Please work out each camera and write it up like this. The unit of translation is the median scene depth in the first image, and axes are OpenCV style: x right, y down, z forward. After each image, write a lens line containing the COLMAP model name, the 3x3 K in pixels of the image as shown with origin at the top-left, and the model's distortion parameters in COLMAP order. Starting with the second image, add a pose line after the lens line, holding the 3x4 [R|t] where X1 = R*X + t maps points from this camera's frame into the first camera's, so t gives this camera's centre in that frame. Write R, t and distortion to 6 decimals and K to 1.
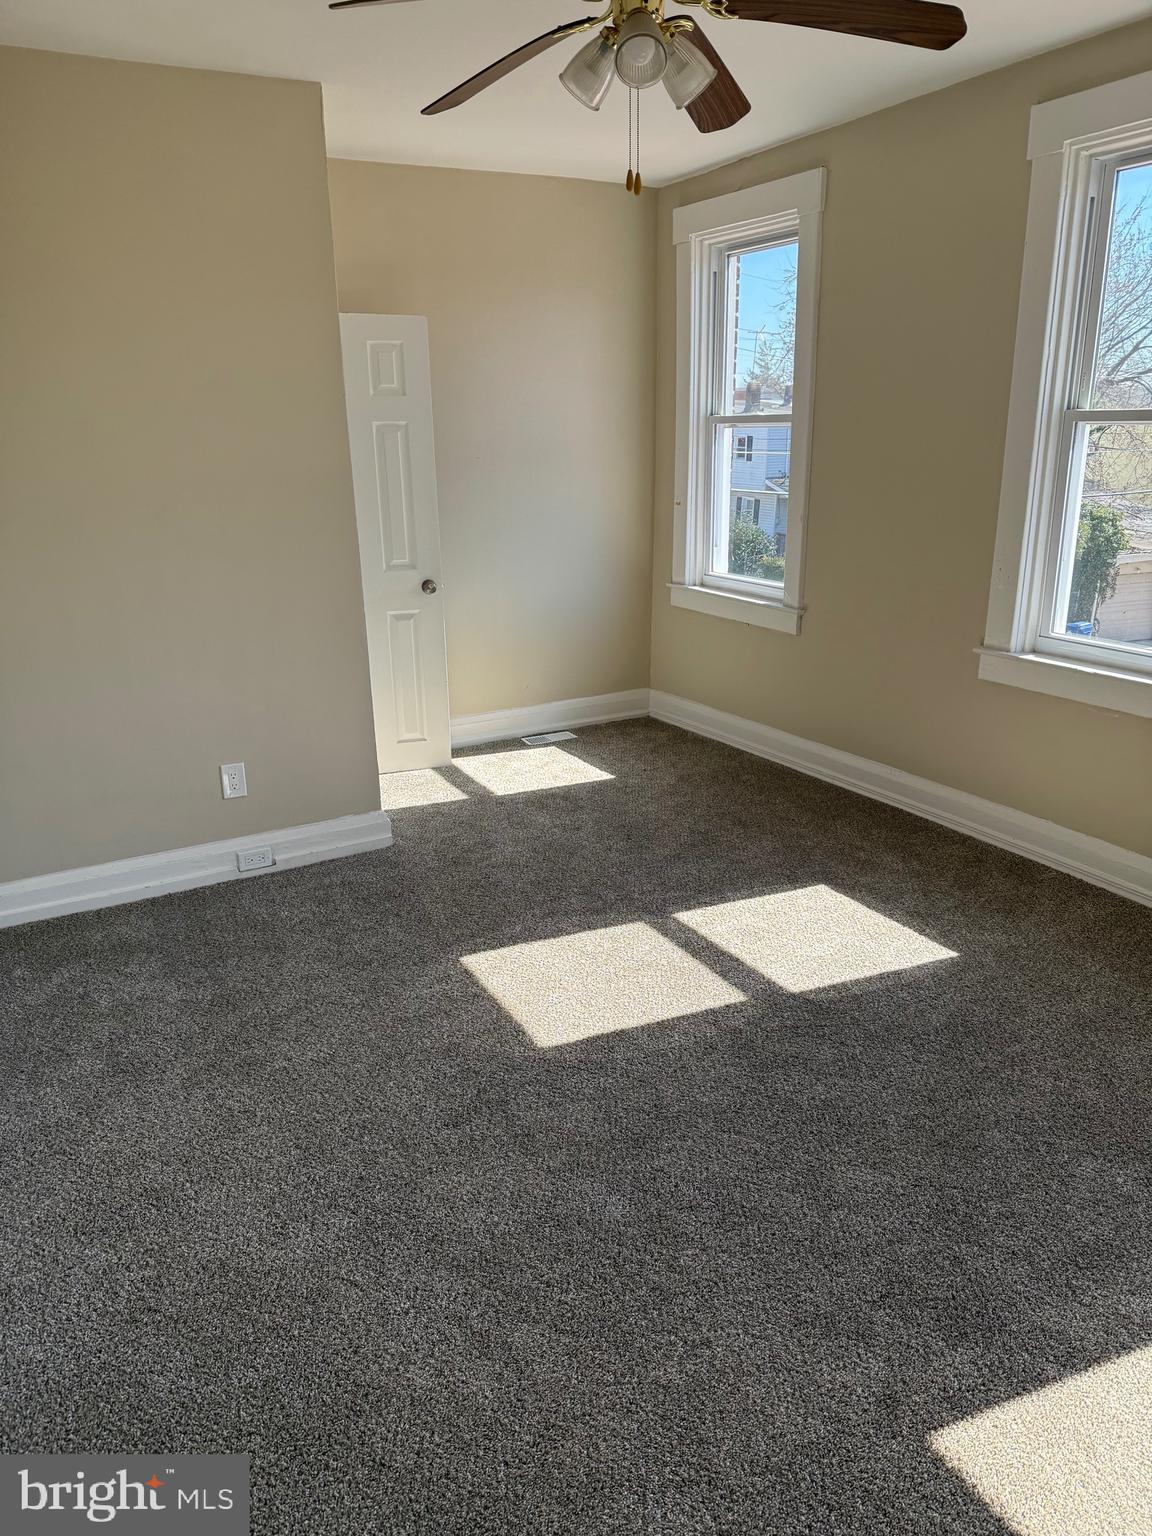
lens RADIAL K [[1085.9, 0, 605.2], [0, 1085.9, 774.1], [0, 0, 1]] dist [0.075464, -0.094297]
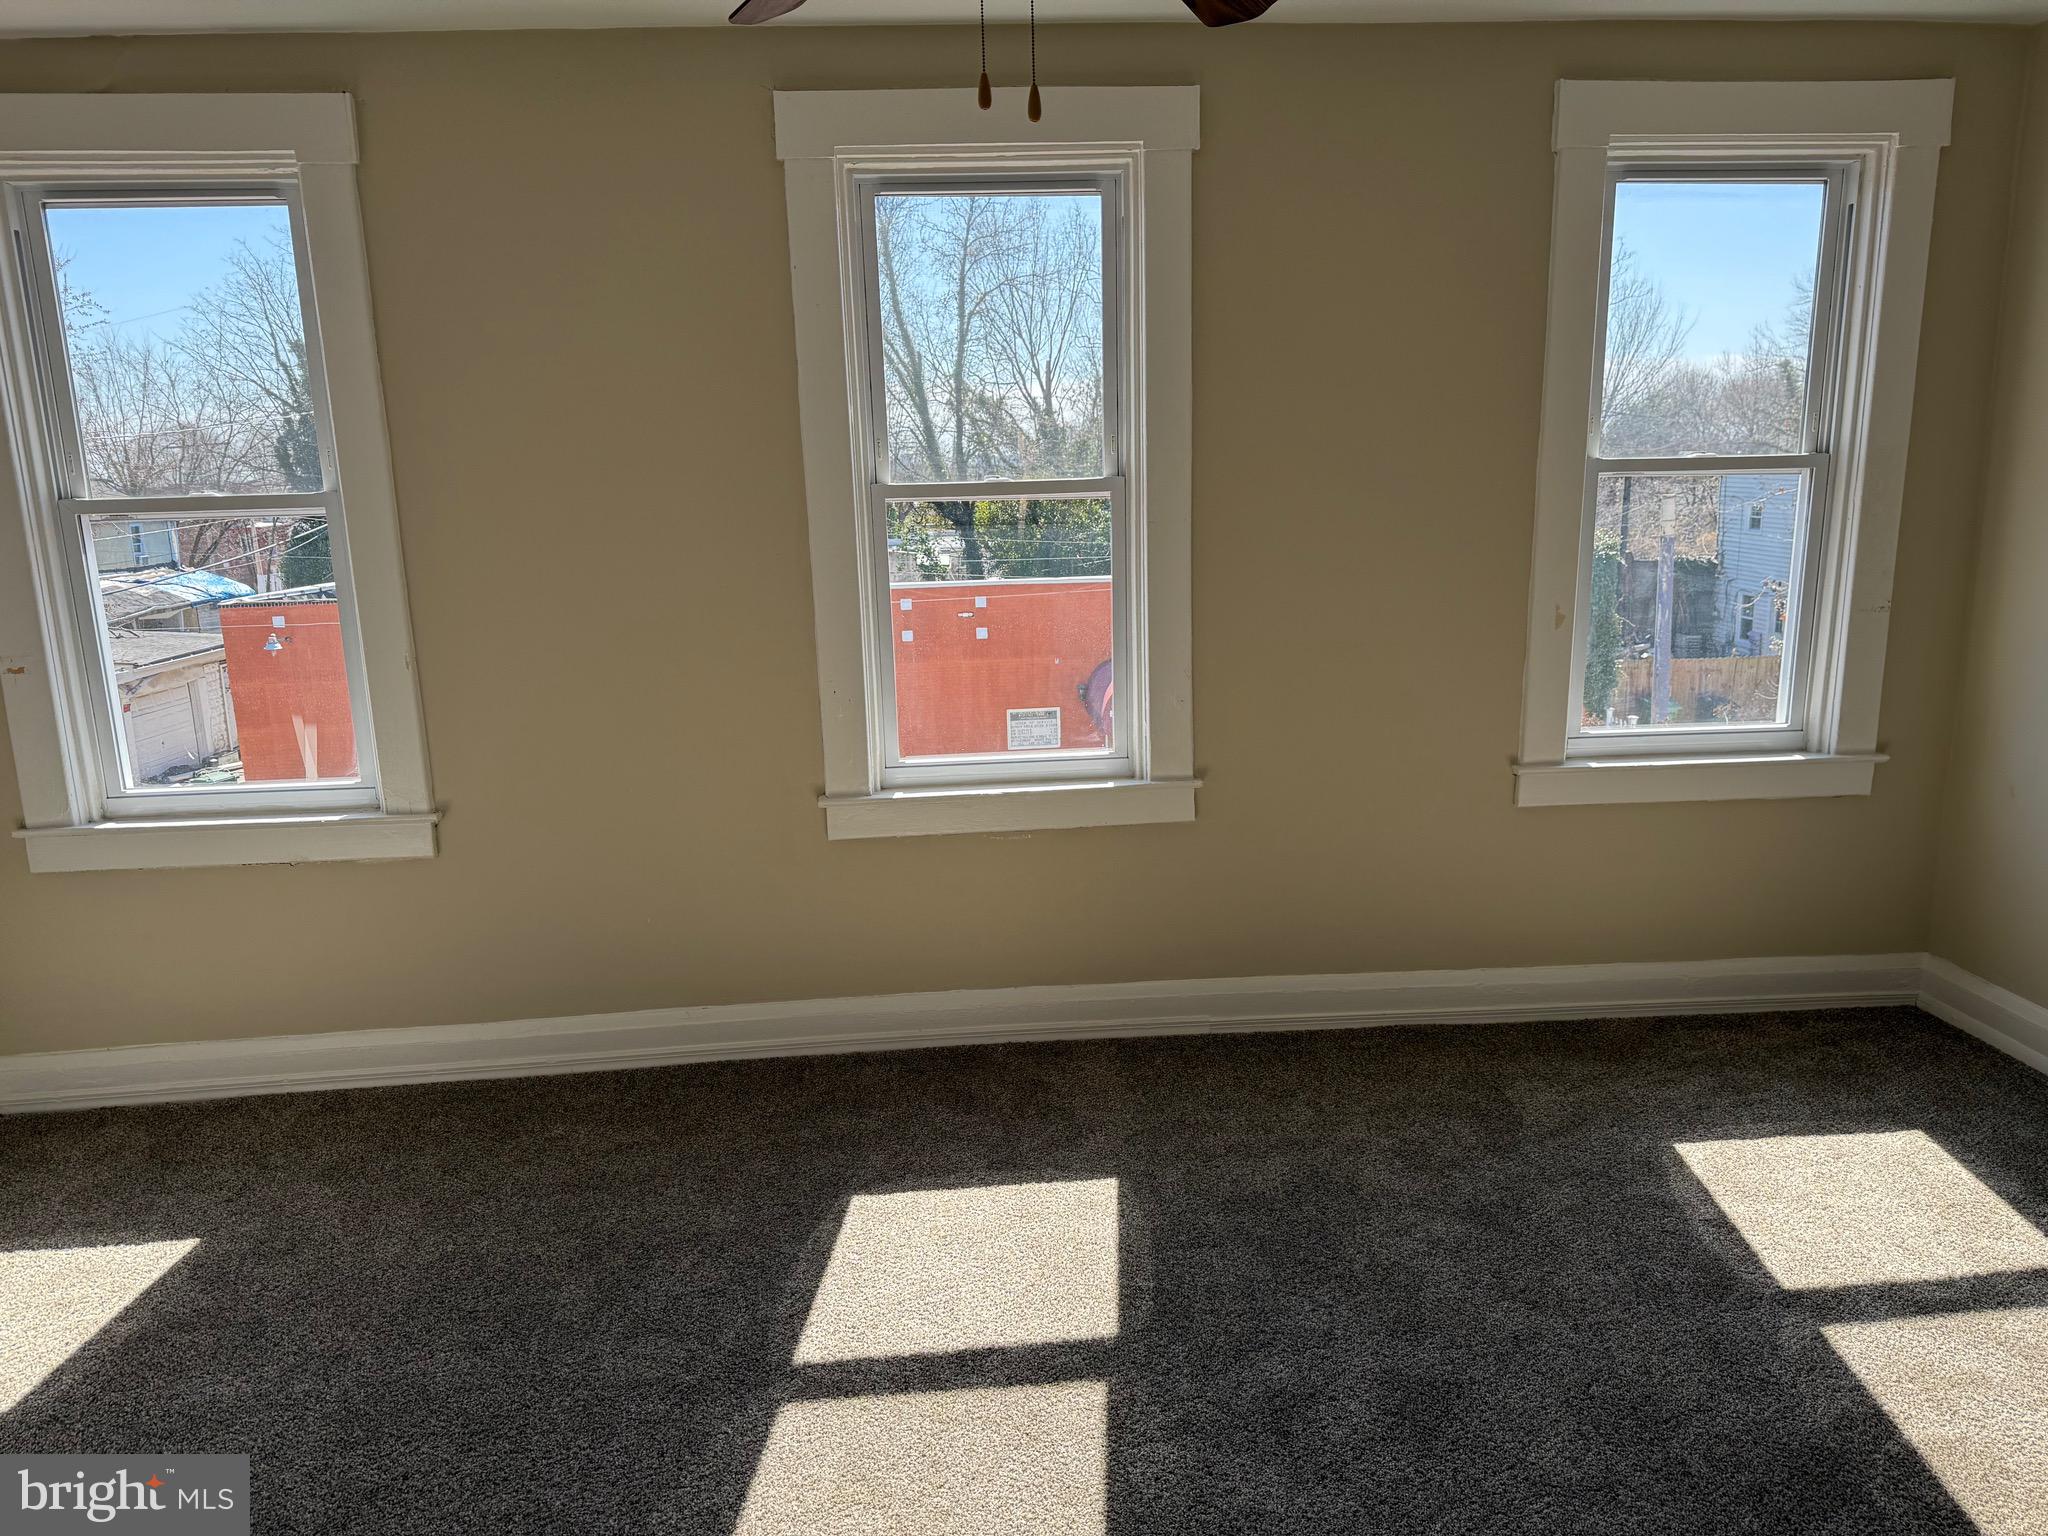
lens RADIAL K [[1465.8, 0, 1026.4], [0, 1465.8, 766.8], [0, 0, 1]] dist [0.001401, -0.047475]
pose [[0.407052, -0.201282, 0.890951, -0.499059], [0.291038, 0.953159, 0.082368, -0.192304], [-0.865797, 0.225773, 0.446566, 0.489613]]
